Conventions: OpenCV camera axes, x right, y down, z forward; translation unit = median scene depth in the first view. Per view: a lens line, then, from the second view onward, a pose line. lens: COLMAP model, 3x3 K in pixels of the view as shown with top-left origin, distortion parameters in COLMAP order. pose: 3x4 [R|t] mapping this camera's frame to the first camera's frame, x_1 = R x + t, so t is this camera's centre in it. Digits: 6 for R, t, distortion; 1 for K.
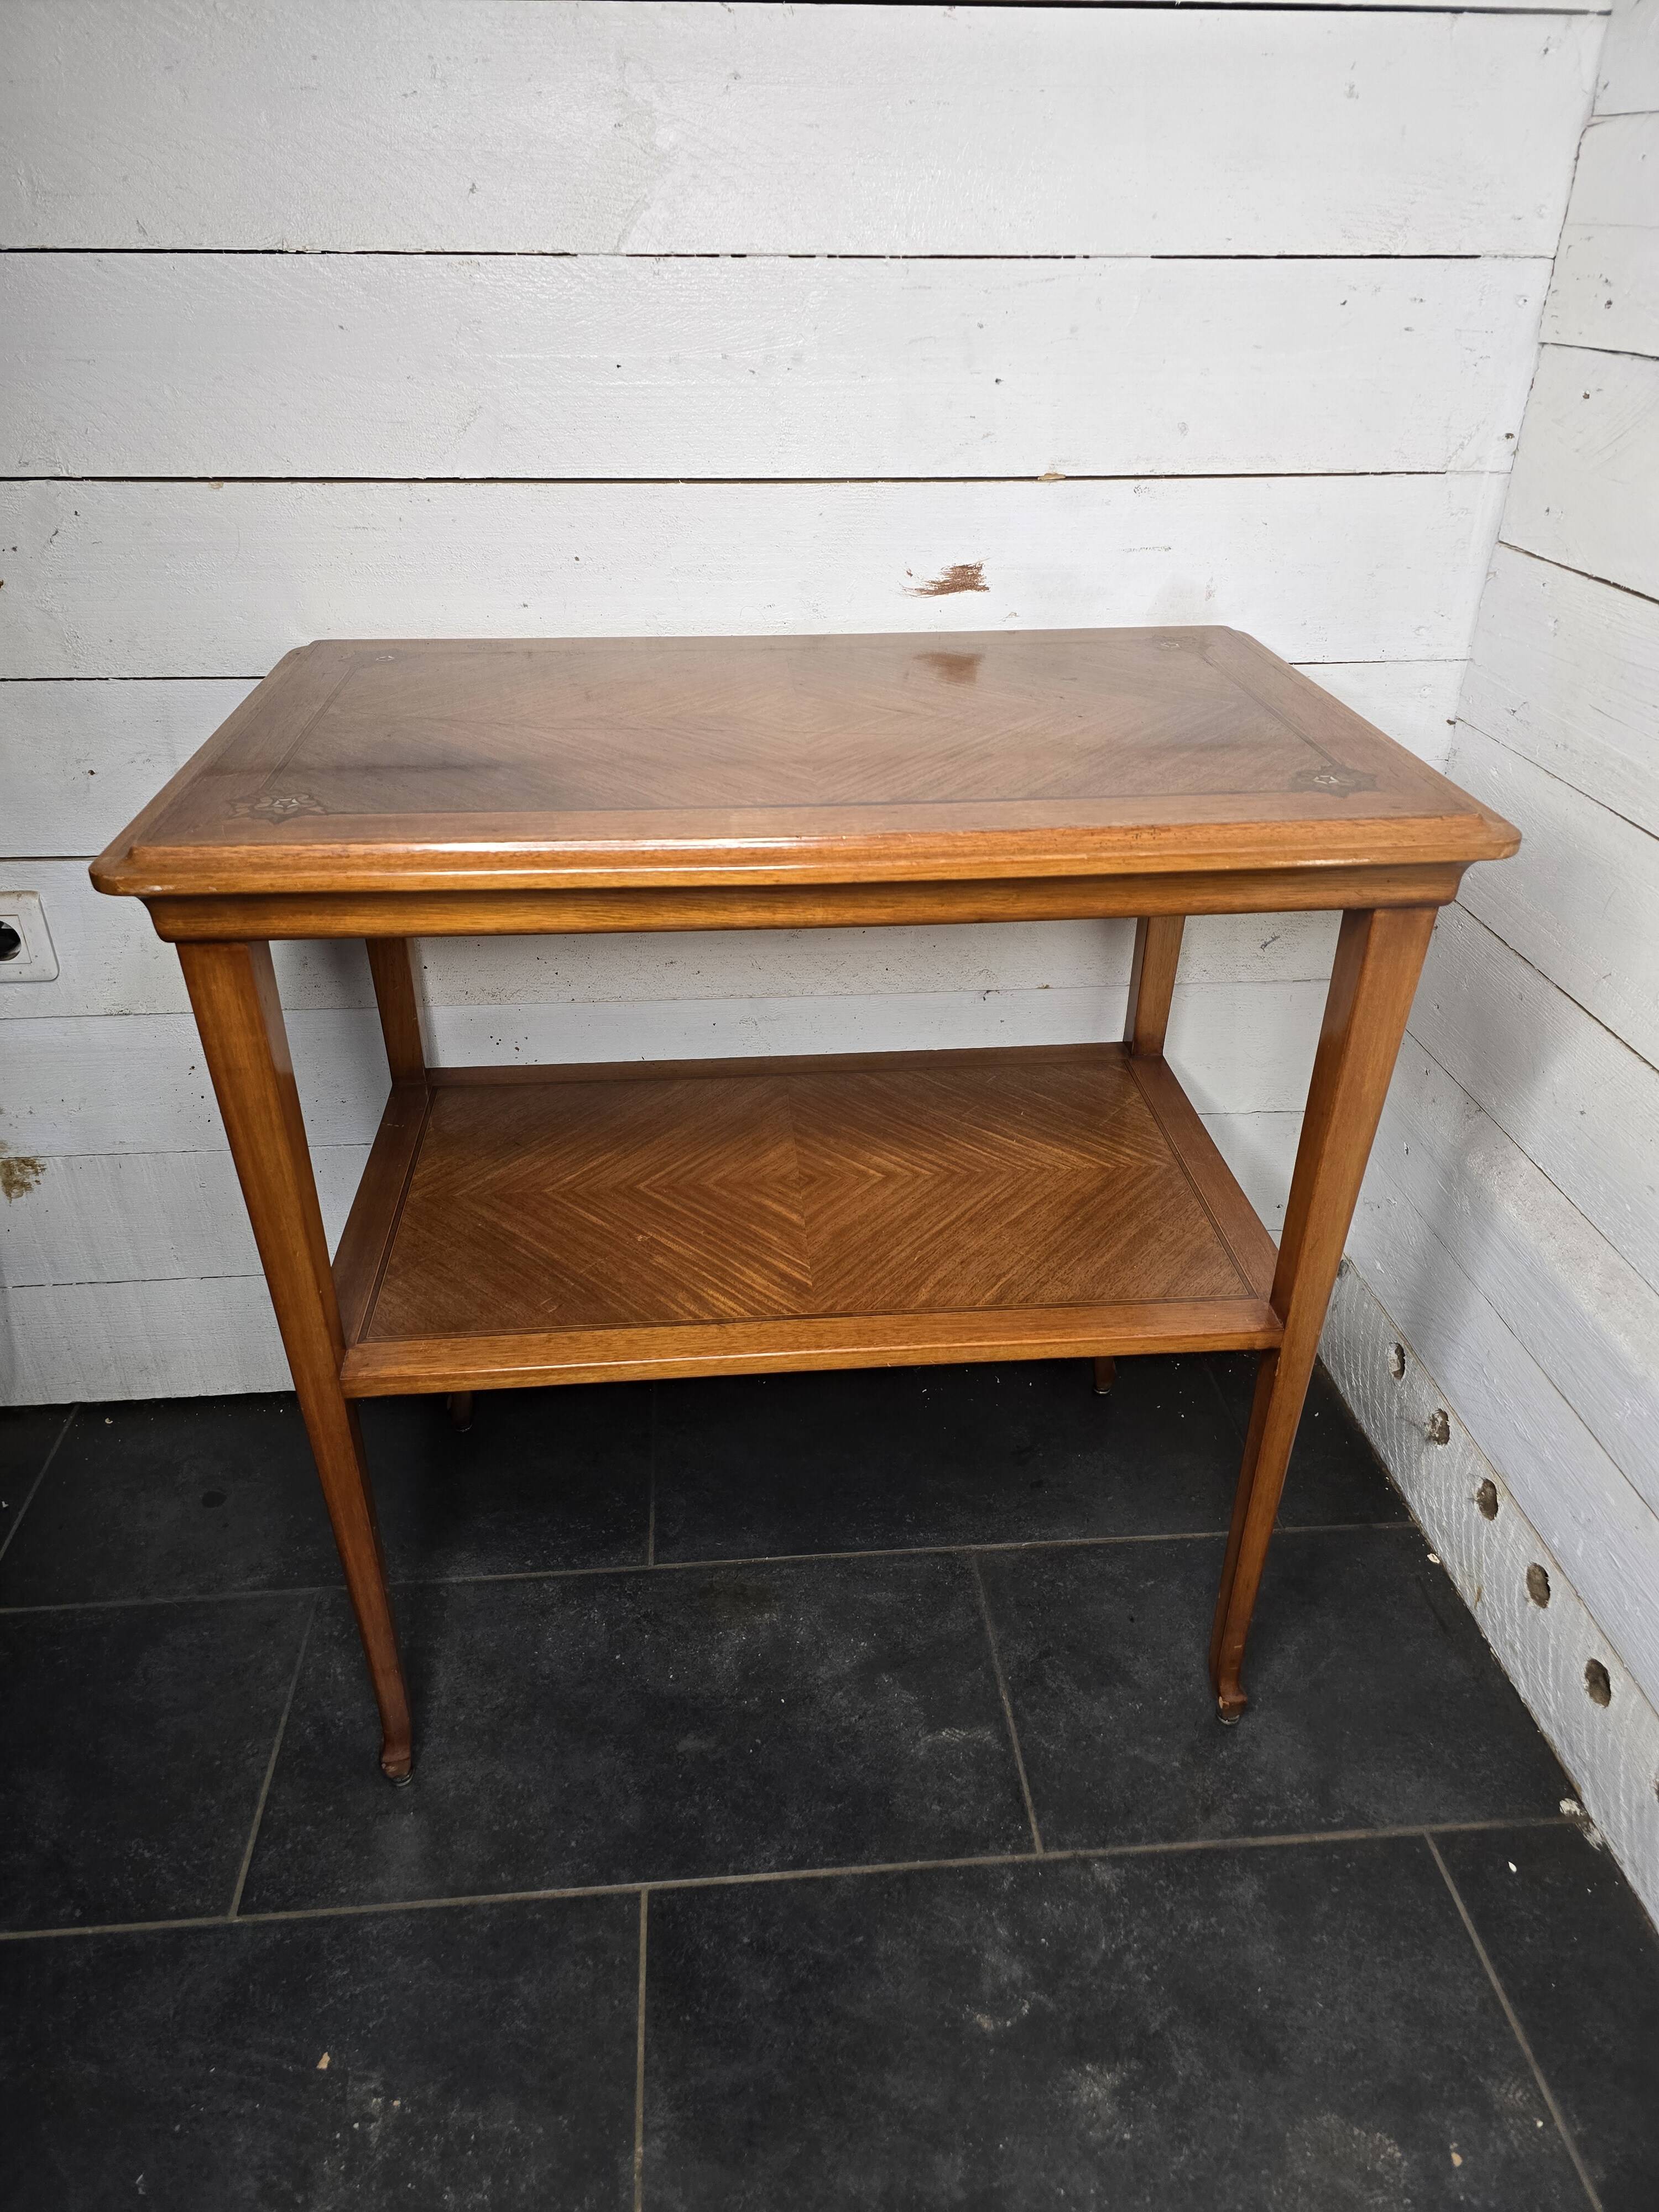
lens RADIAL K [[1495.4, 0, 816.2], [0, 1495.4, 1081.7], [0, 0, 1]] dist [0.061421, -0.055479]
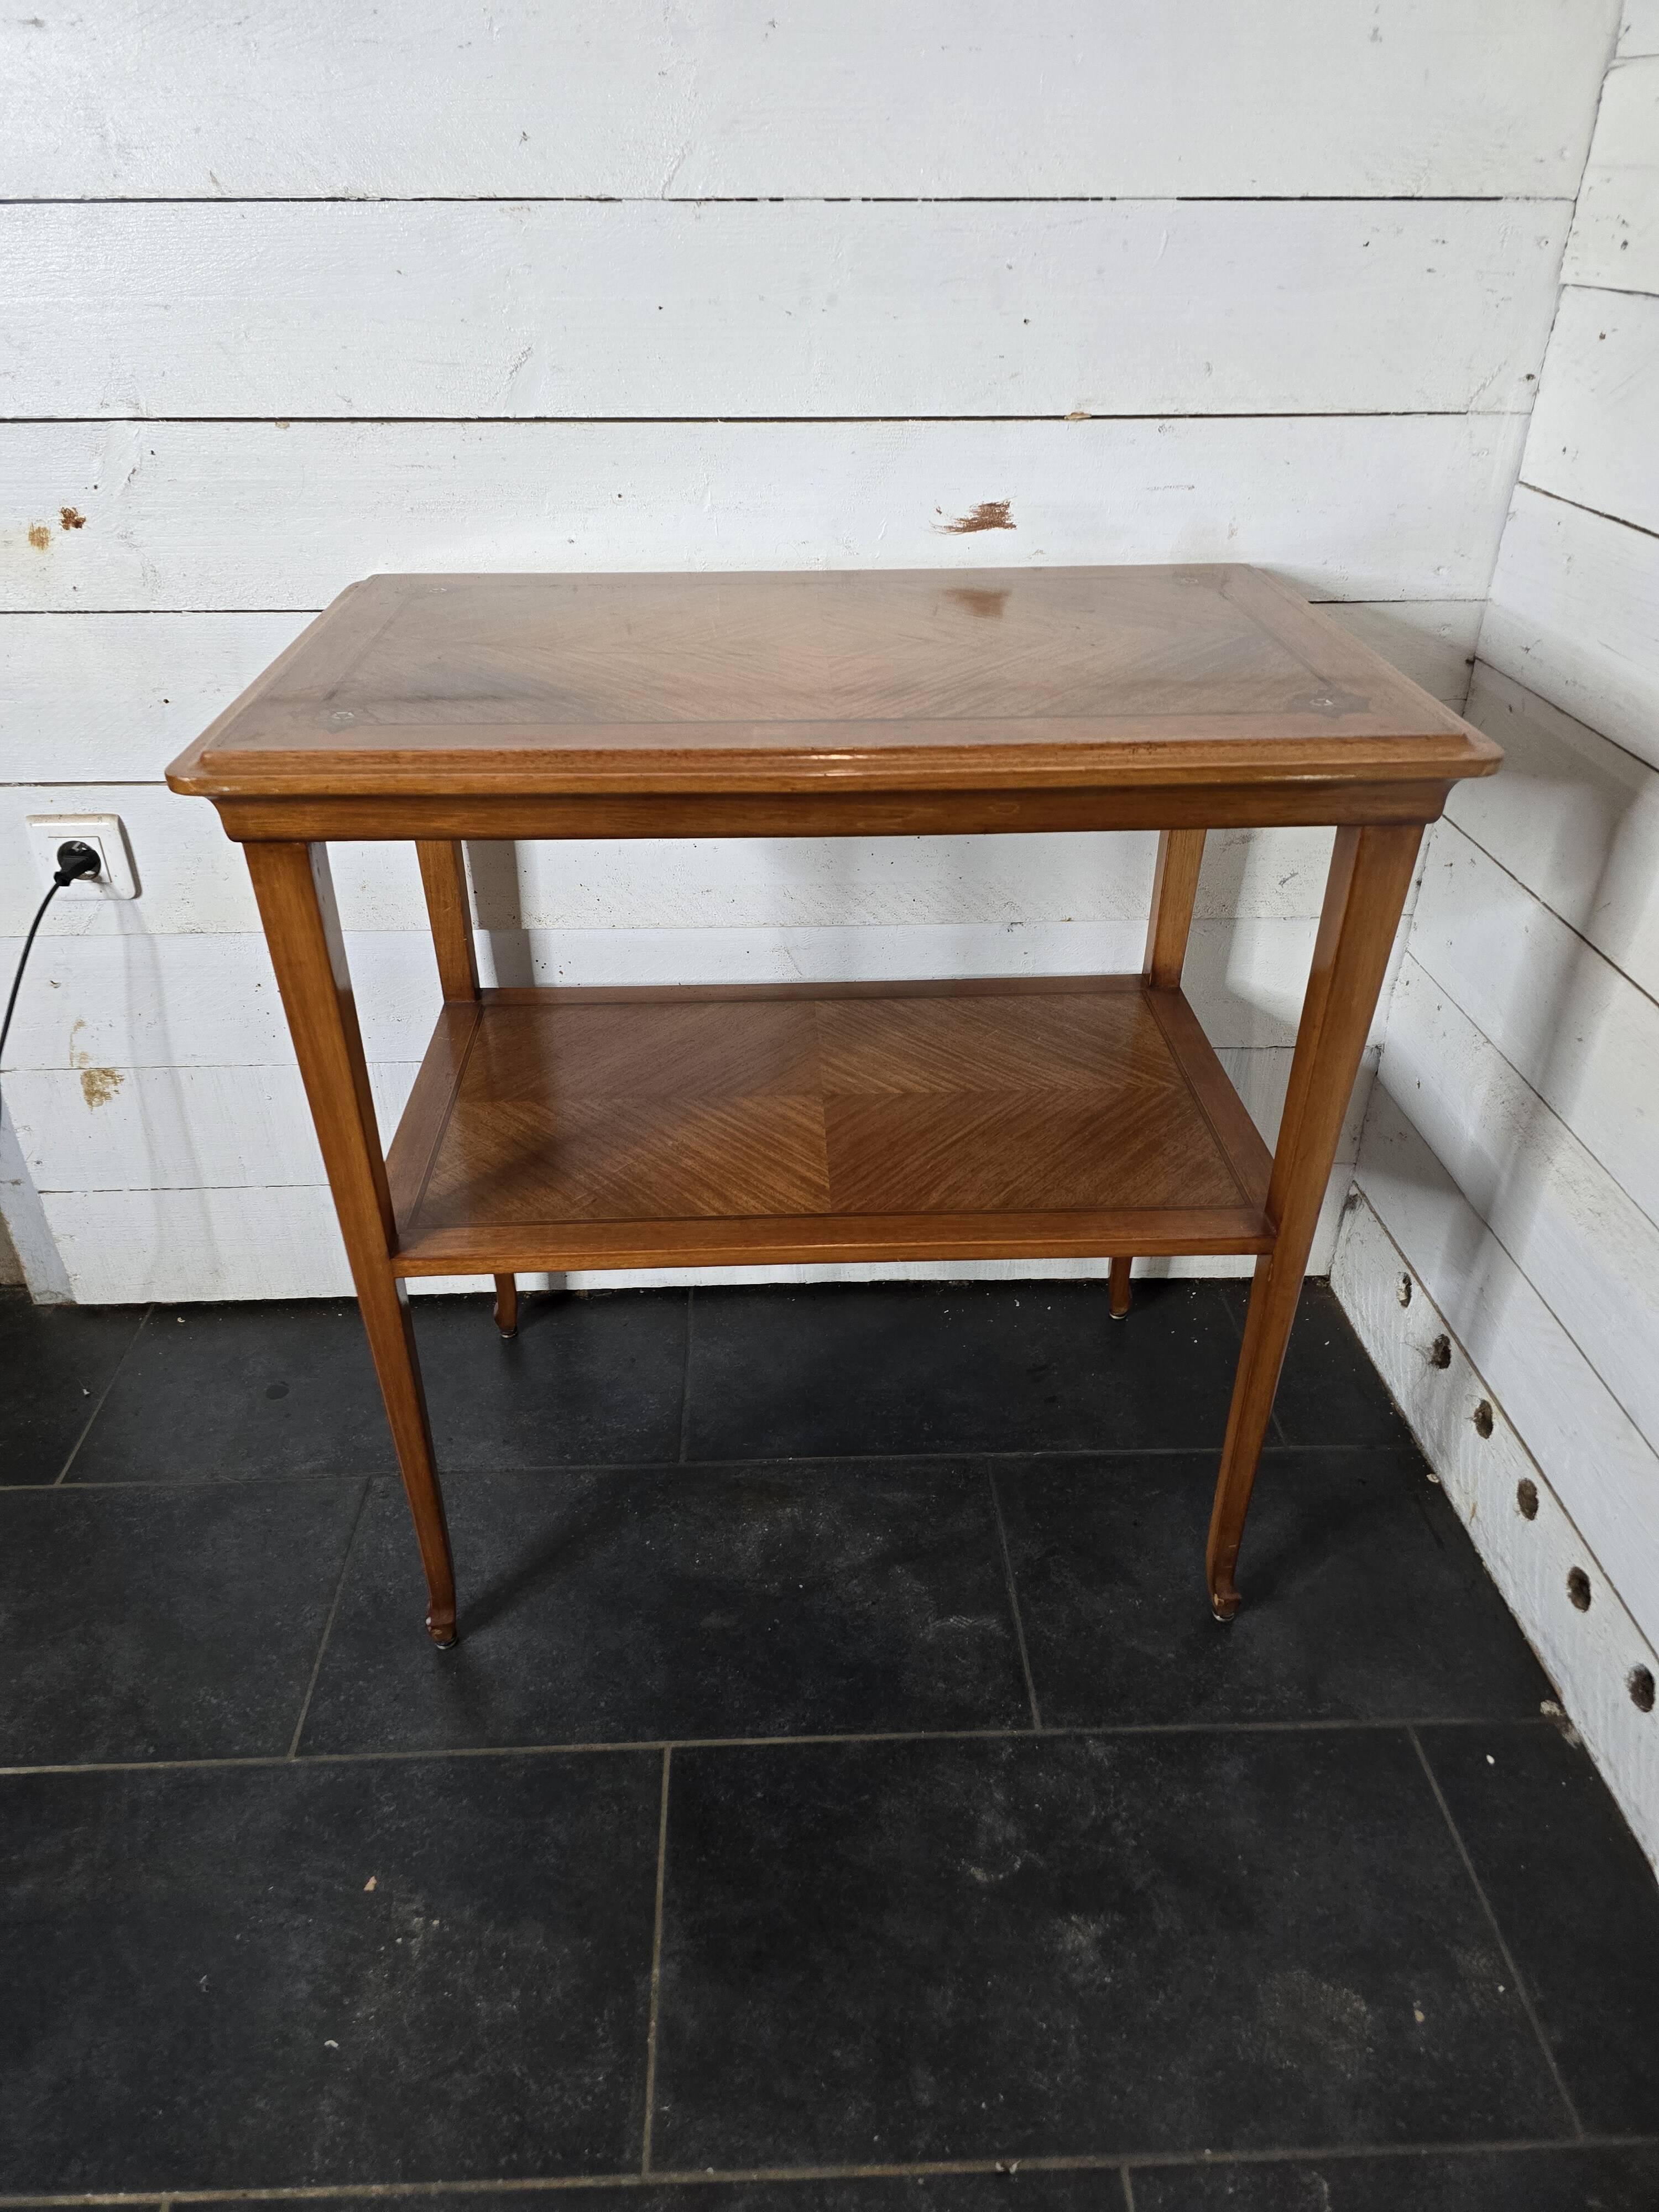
lens RADIAL K [[1495.4, 0, 805.0], [0, 1495.4, 1085.8], [0, 0, 1]] dist [0.061421, -0.055479]
pose [[0.998870, 0.016960, -0.044395, 0.024478], [-0.015680, 0.999456, 0.029028, 0.030209], [0.044863, -0.028299, 0.998592, -0.054804]]
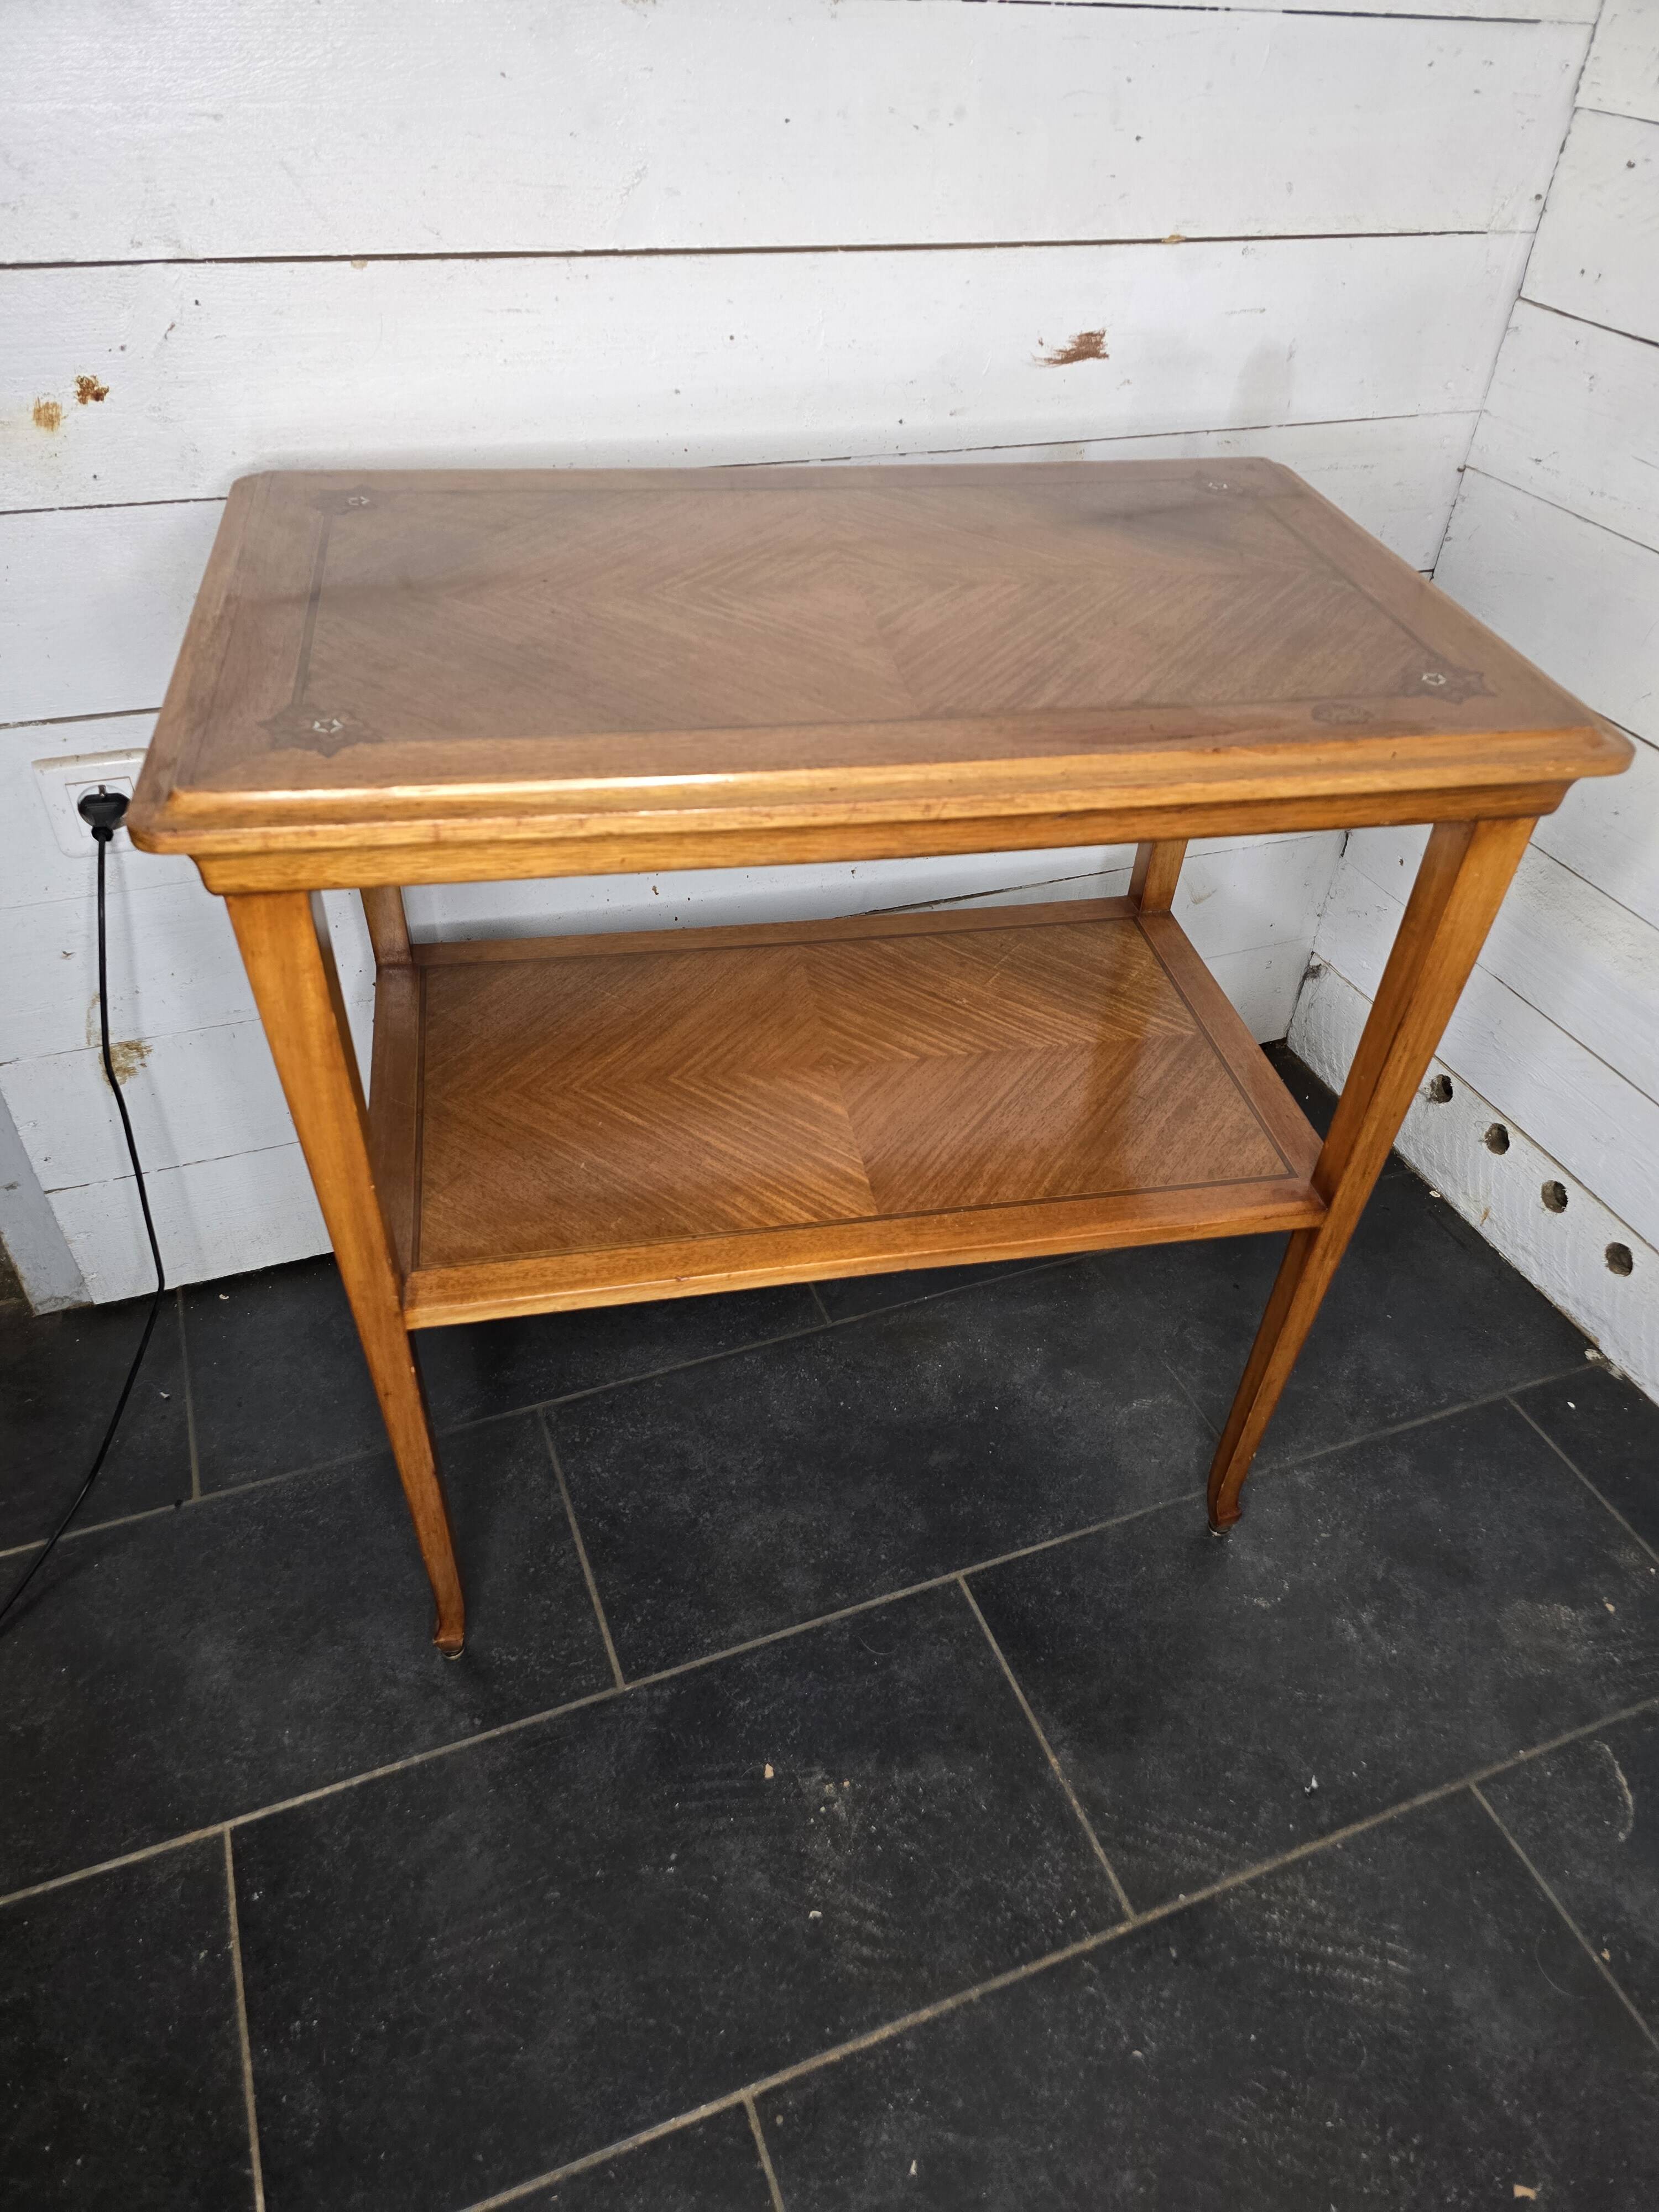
lens RADIAL K [[1495.4, 0, 848.5], [0, 1495.4, 1117.9], [0, 0, 1]] dist [0.061421, -0.055479]
pose [[0.952929, -0.160501, 0.257227, -0.435390], [0.108708, 0.972853, 0.204303, -0.057013], [-0.283035, -0.166724, 0.944508, -0.011592]]
